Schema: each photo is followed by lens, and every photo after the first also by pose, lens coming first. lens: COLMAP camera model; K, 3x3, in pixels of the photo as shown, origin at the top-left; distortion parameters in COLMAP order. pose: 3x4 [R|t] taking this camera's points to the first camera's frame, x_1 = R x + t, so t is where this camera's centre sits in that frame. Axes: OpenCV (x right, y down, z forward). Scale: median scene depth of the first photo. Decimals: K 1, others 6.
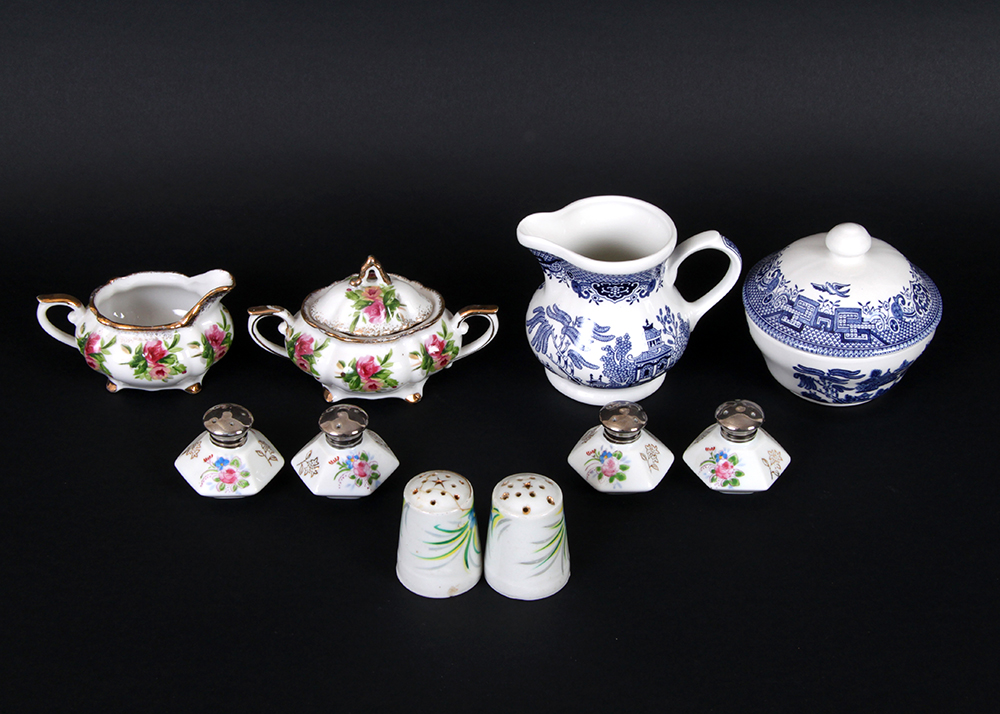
lens RADIAL K [[1944.2, 0, 492.6], [0, 1944.2, 347.6], [0, 0, 1]] dist [0.140437, 0.000000]
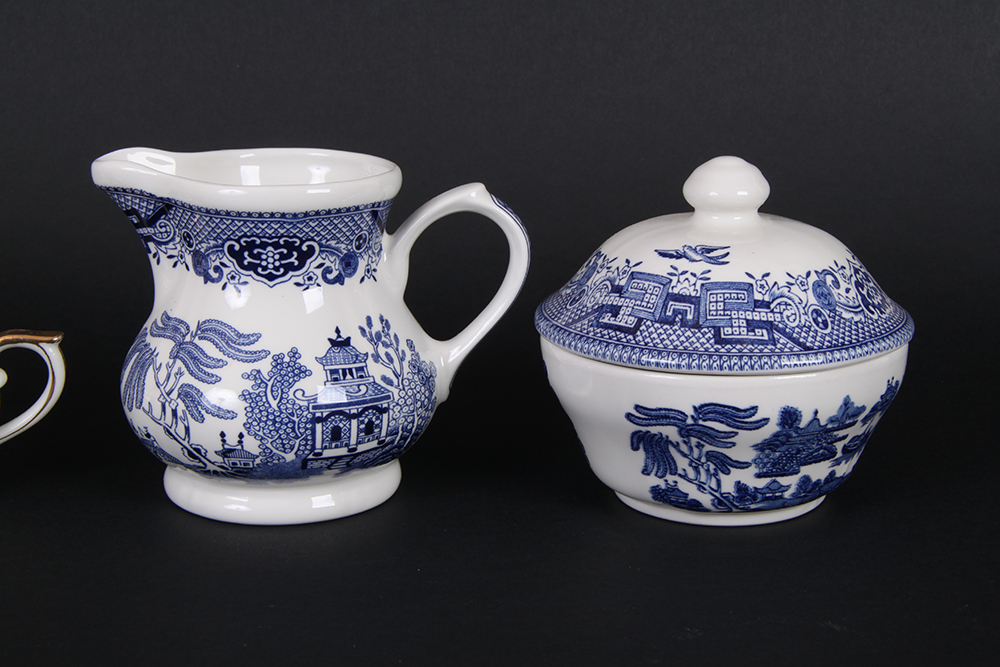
lens RADIAL K [[1864.9, 0, 506.6], [0, 1864.9, 332.8], [0, 0, 1]] dist [0.062910, 0.000000]
pose [[0.999967, 0.006618, 0.004749, 0.120060], [-0.004378, 0.928281, -0.371854, 0.165987], [-0.006870, 0.371821, 0.928279, 0.545391]]
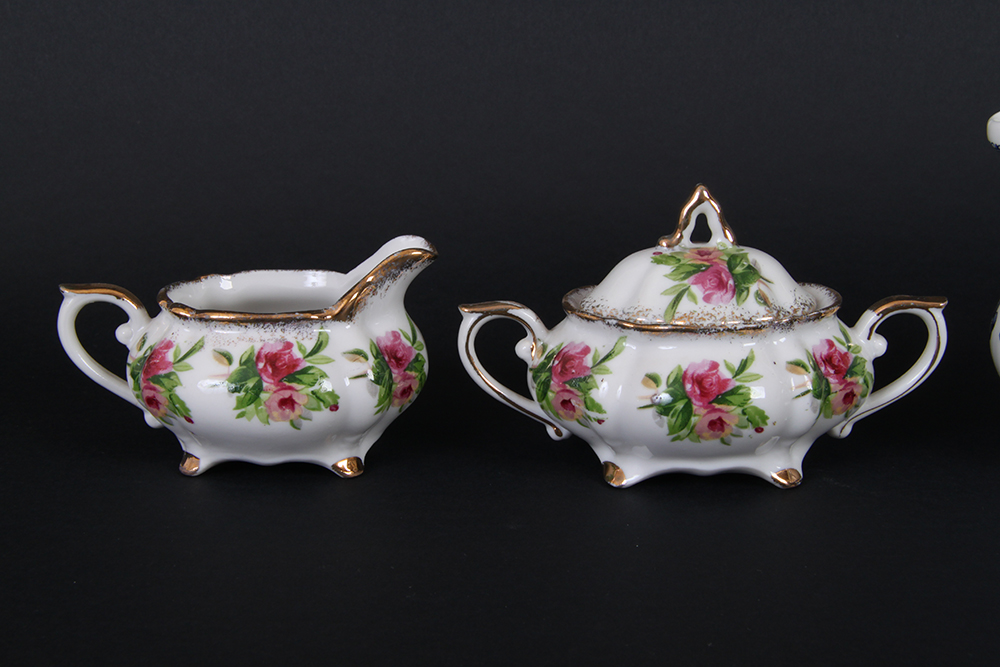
lens RADIAL K [[1755.8, 0, 496.9], [0, 1755.8, 329.5], [0, 0, 1]] dist [0.057211, 0.000000]
pose [[0.999193, -0.013950, -0.037663, -0.099257], [-0.000804, 0.930609, -0.366015, 0.158680], [0.040156, 0.365750, 0.929847, 0.576142]]
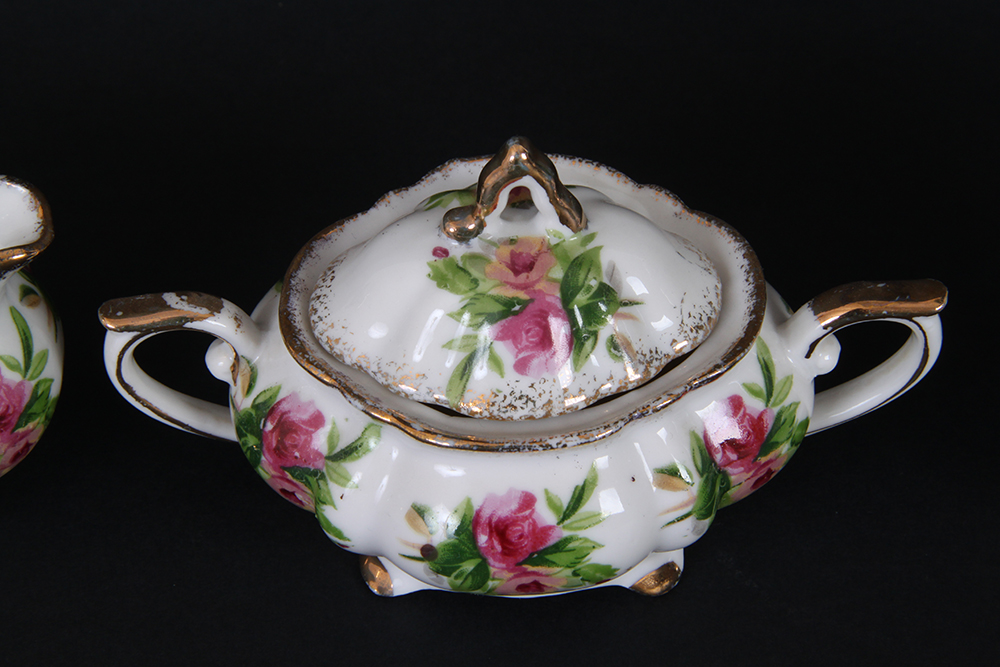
lens RADIAL K [[2456.9, 0, 503.3], [0, 2456.9, 333.7], [0, 0, 1]] dist [-0.039349, 0.000000]
pose [[0.999722, -0.010448, -0.021142, -0.057178], [0.014386, 0.980569, 0.195647, -0.089041], [0.018687, -0.195897, 0.980446, 0.642931]]
